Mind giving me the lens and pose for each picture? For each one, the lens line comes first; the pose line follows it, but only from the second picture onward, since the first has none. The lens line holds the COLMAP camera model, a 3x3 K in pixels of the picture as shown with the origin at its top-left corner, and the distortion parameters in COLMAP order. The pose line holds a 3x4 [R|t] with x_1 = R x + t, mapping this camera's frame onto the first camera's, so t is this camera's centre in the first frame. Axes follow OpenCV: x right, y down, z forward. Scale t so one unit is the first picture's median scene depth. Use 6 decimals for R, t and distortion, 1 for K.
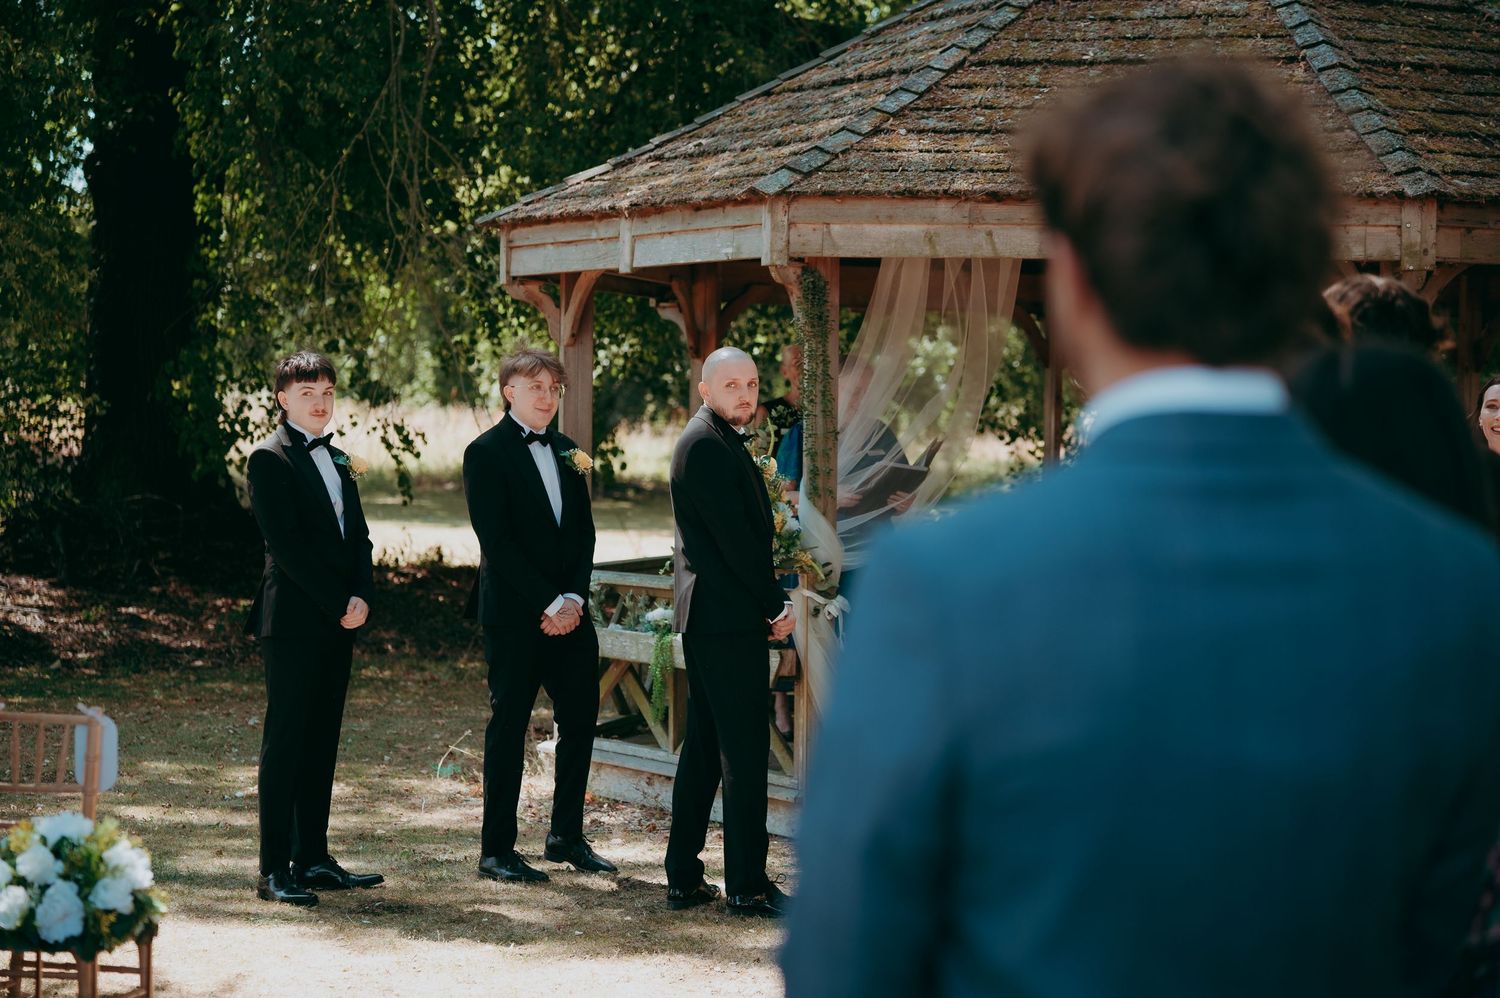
lens RADIAL K [[3207.6, 0, 750.1], [0, 3207.6, 496.6], [0, 0, 1]] dist [-0.042651, 0.000000]
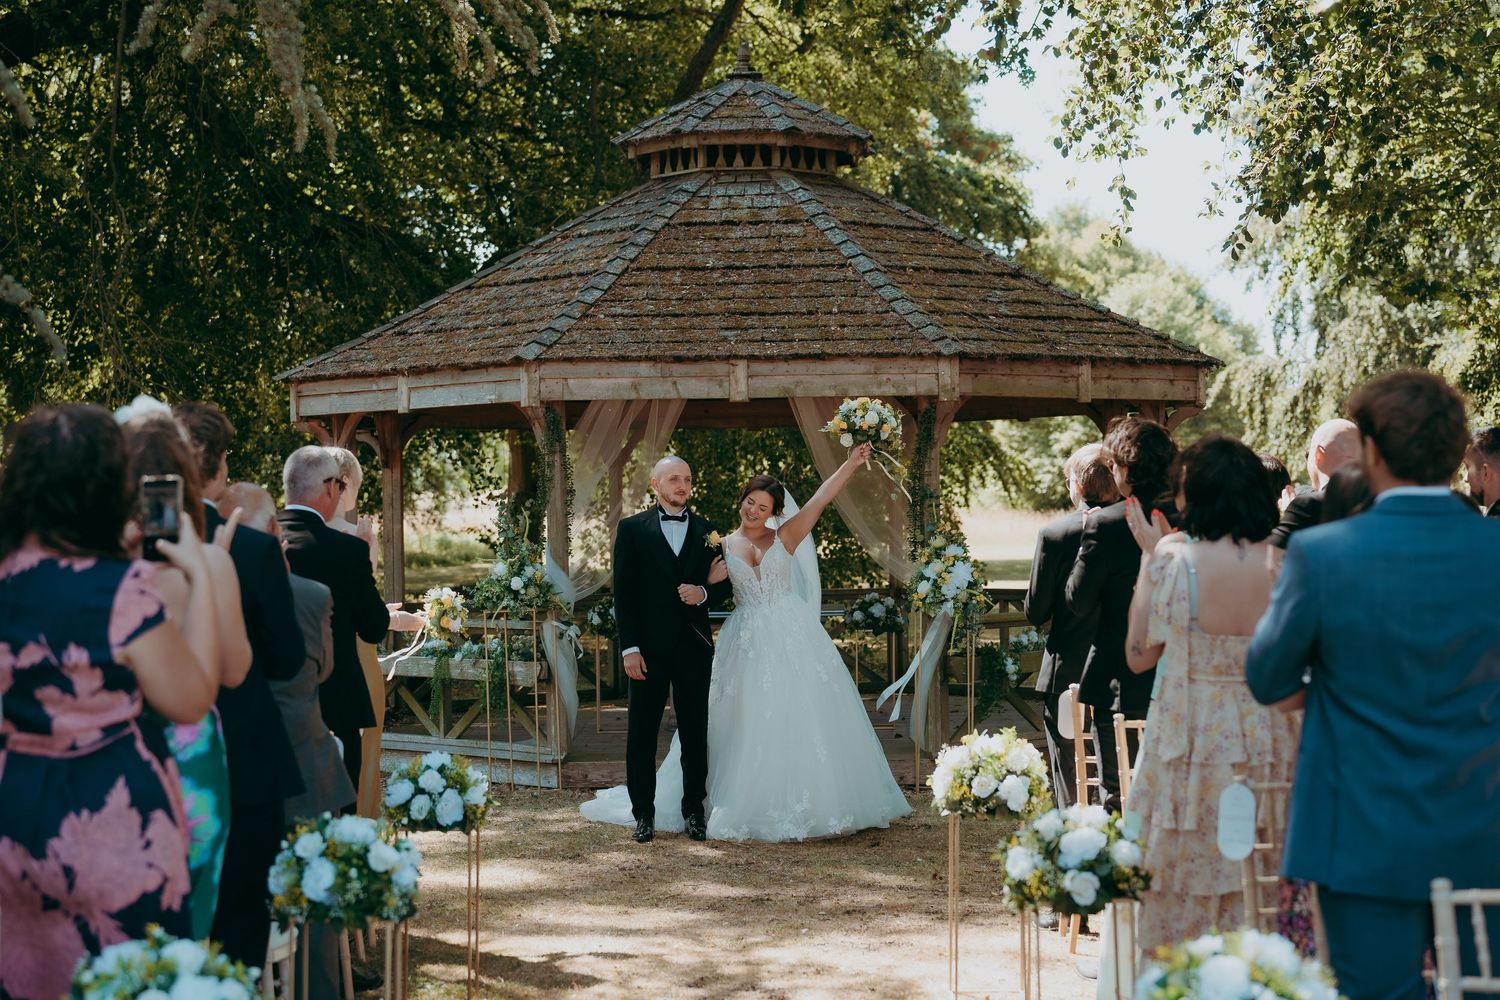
lens RADIAL K [[2549.4, 0, 750.1], [0, 2549.4, 501.9], [0, 0, 1]] dist [-0.012282, 0.000000]
pose [[0.964529, -0.033403, 0.261857, -0.201832], [0.039584, 0.999047, -0.018364, -0.001192], [-0.260994, 0.028078, 0.964932, -0.178194]]
